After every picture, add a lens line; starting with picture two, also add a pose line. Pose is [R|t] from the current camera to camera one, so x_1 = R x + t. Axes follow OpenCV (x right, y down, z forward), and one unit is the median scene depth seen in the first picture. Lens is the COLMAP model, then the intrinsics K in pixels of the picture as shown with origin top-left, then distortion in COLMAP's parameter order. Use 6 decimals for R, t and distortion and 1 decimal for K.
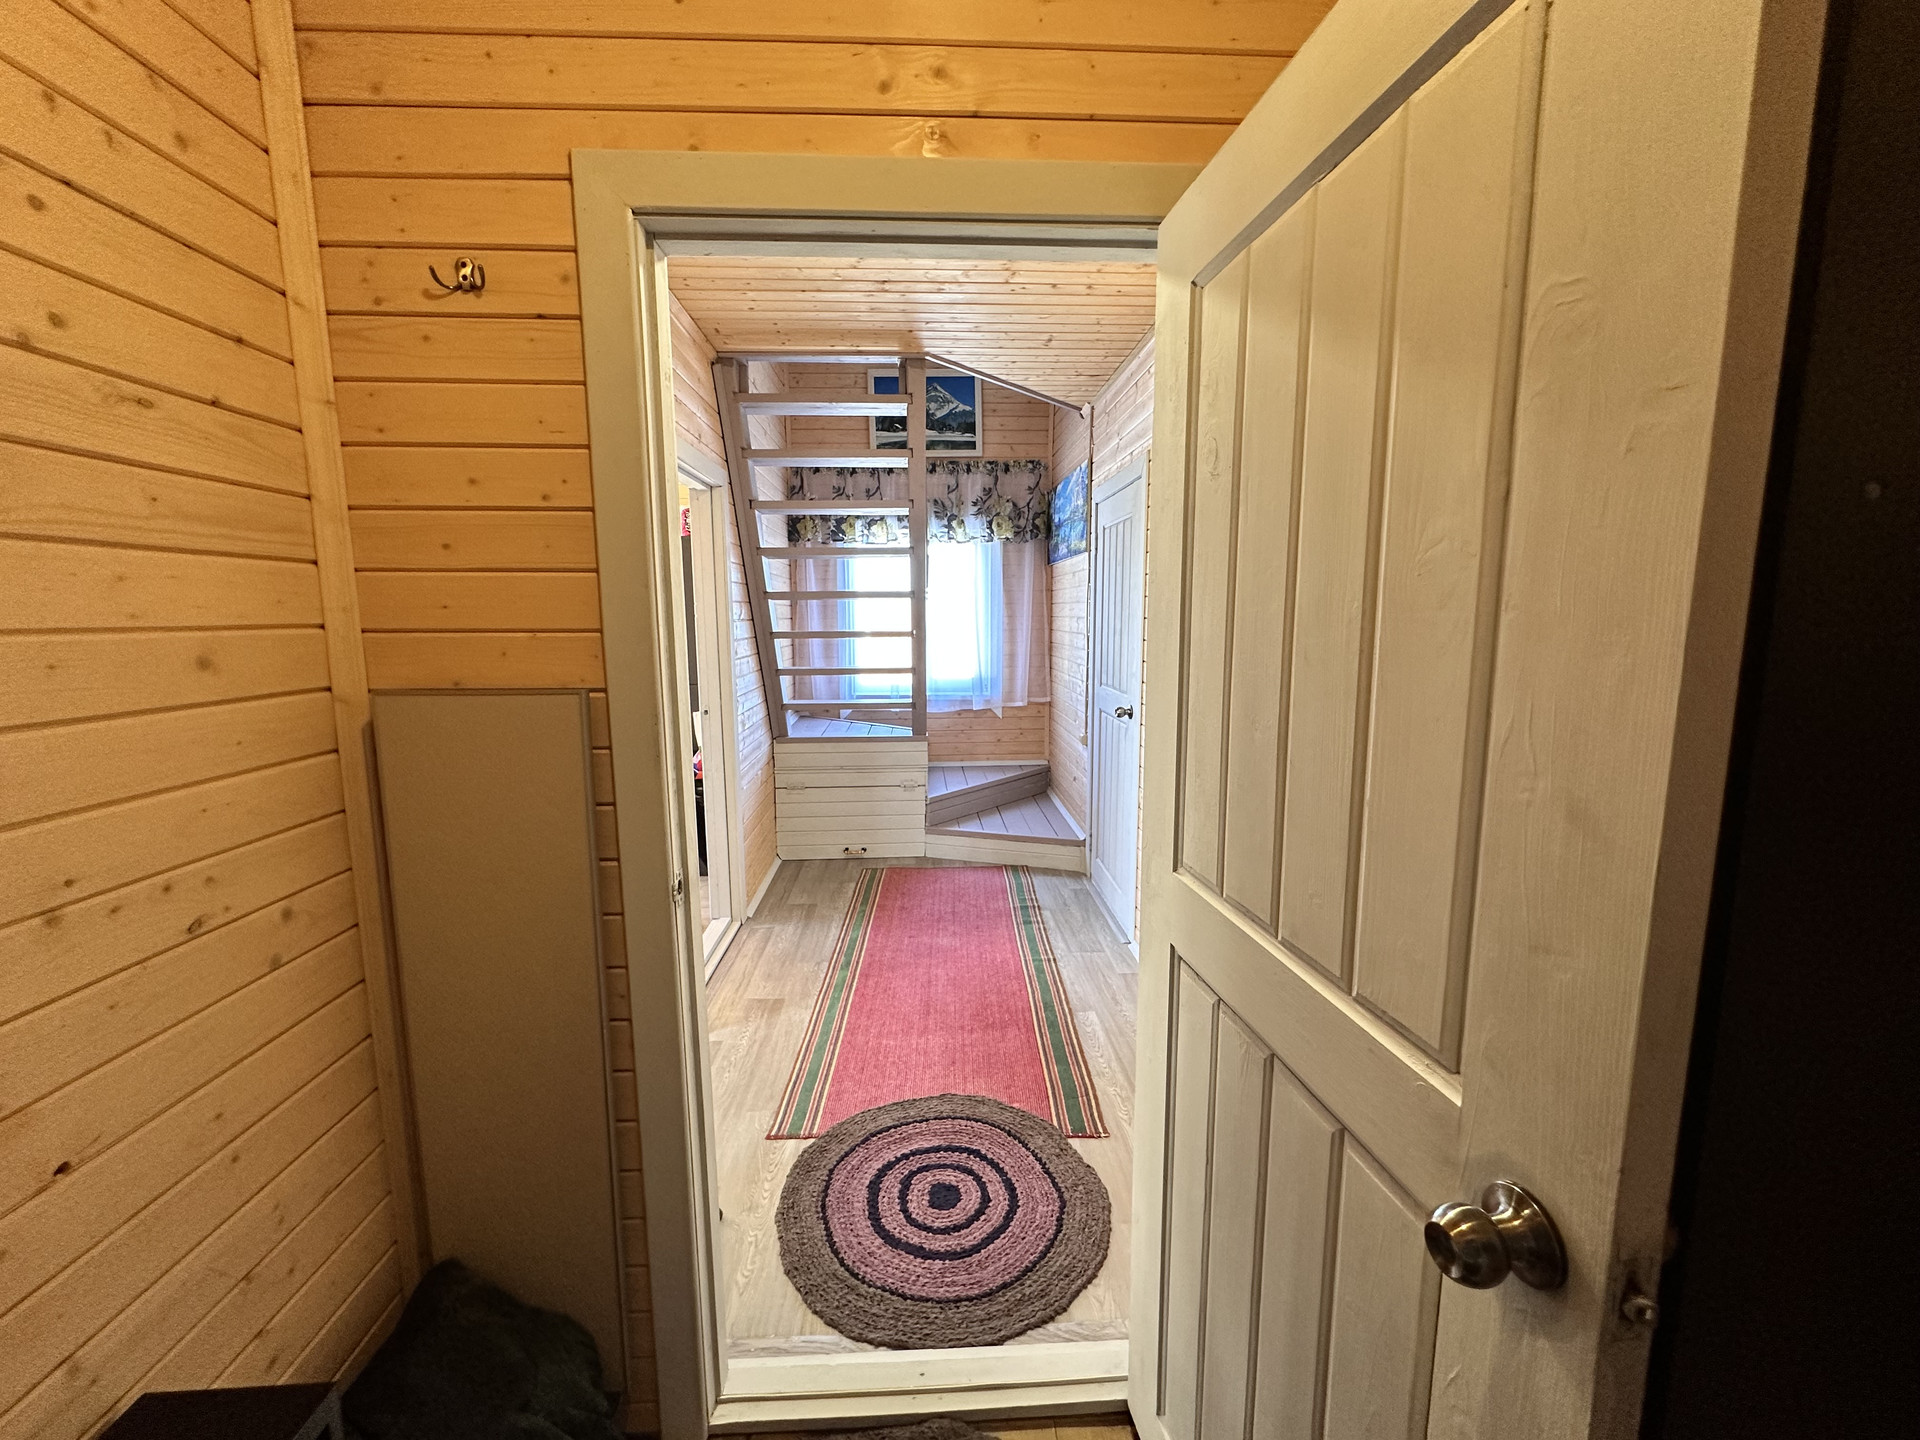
lens RADIAL K [[767.3, 0, 964.0], [0, 767.3, 721.6], [0, 0, 1]] dist [-0.000259, 0.000307]
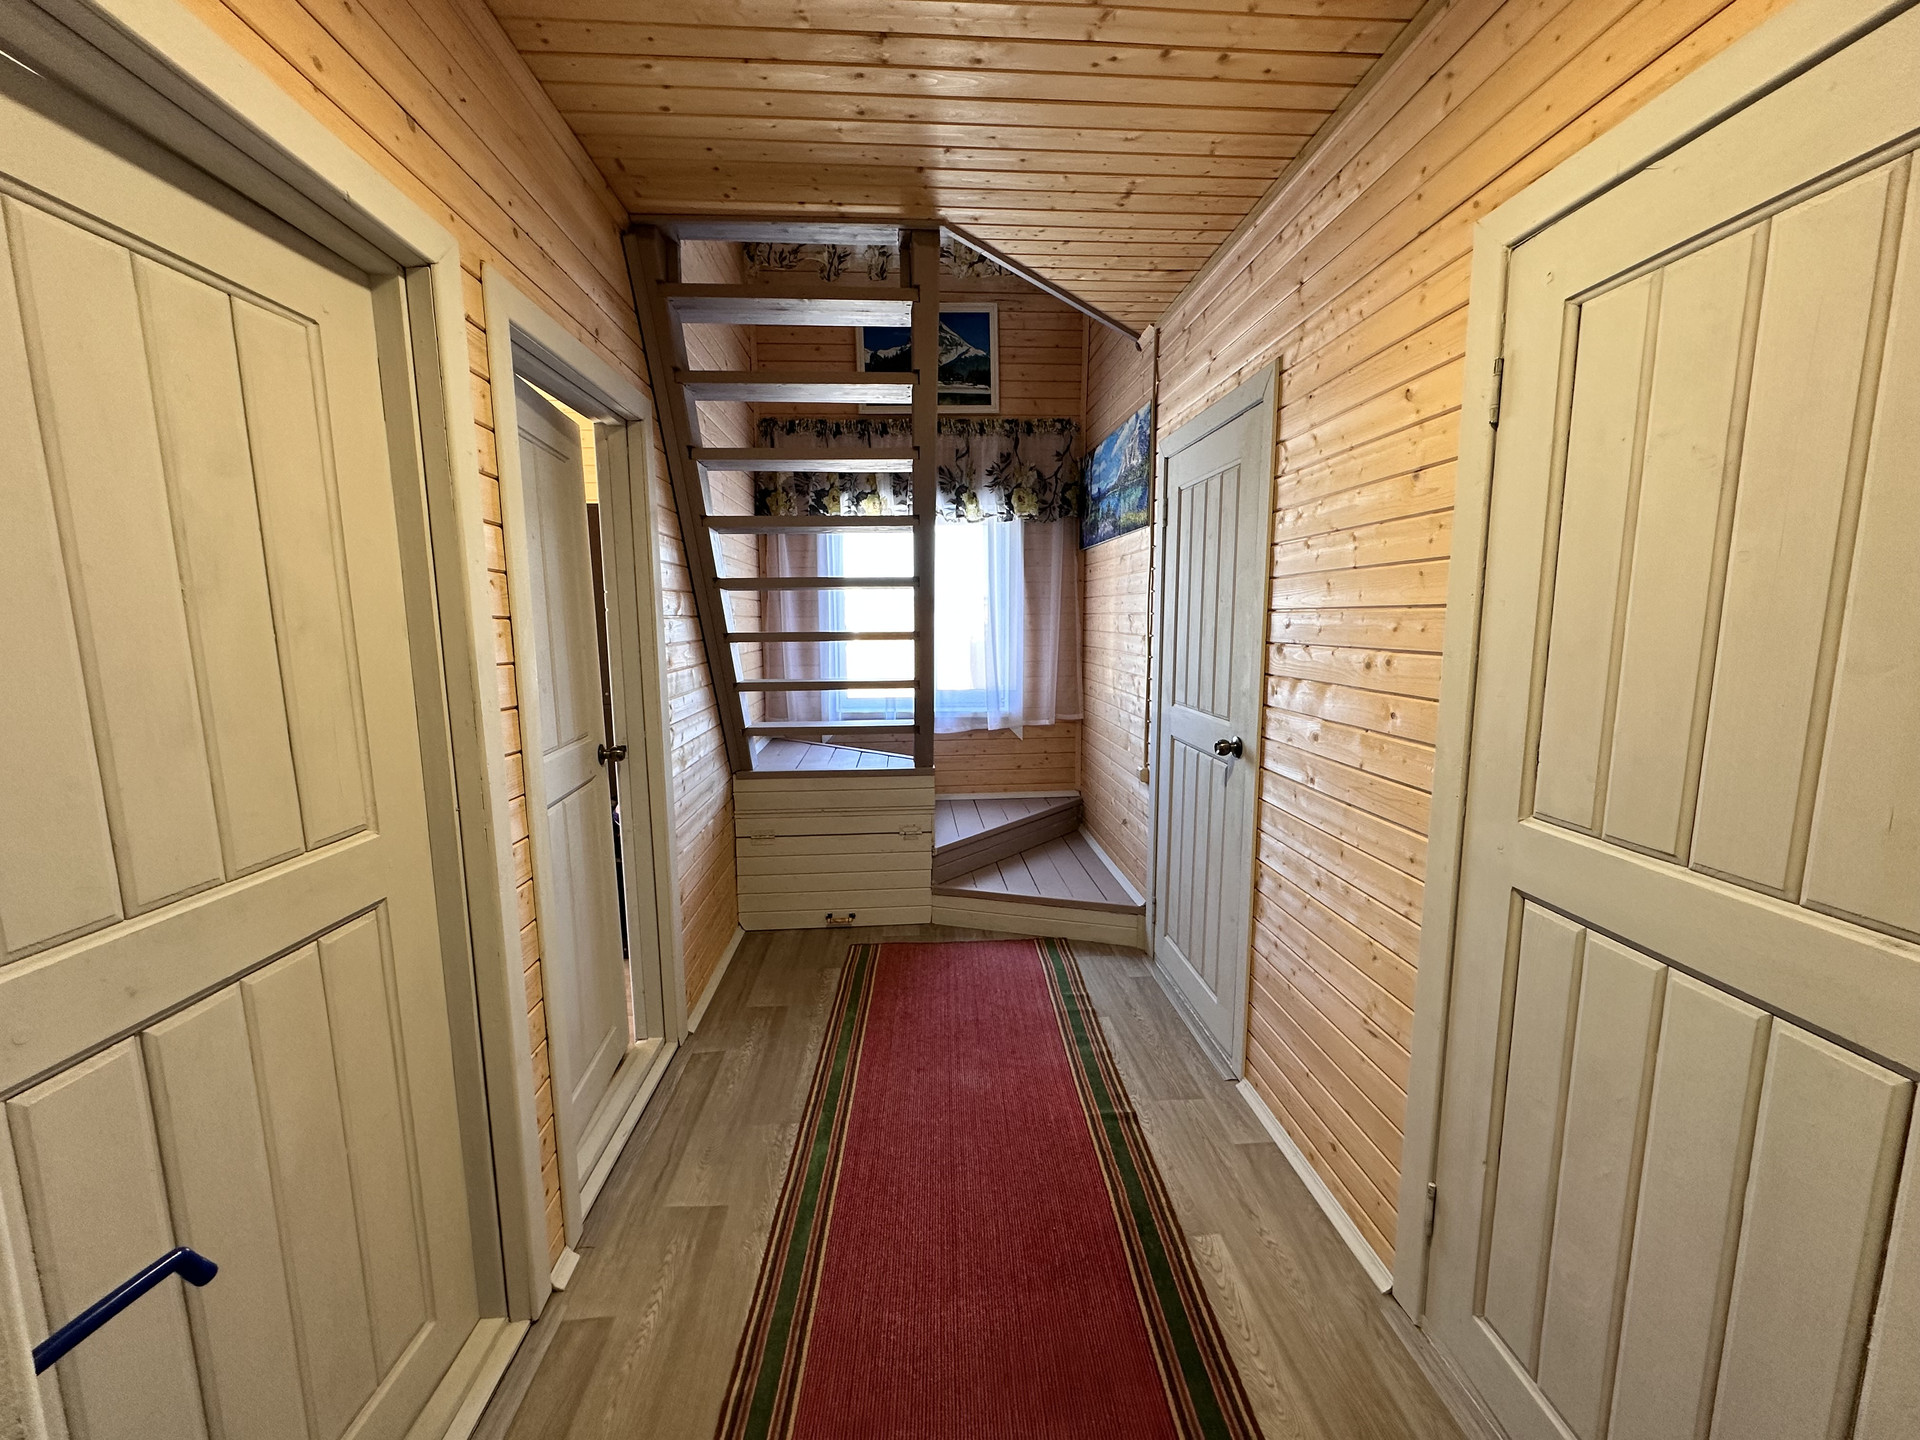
lens RADIAL K [[767.3, 0, 962.4], [0, 767.3, 722.3], [0, 0, 1]] dist [-0.000259, 0.000307]
pose [[0.999918, -0.003957, 0.012148, -0.031740], [0.003992, 0.999988, -0.002873, -0.027738], [-0.012137, 0.002921, 0.999922, 0.254390]]
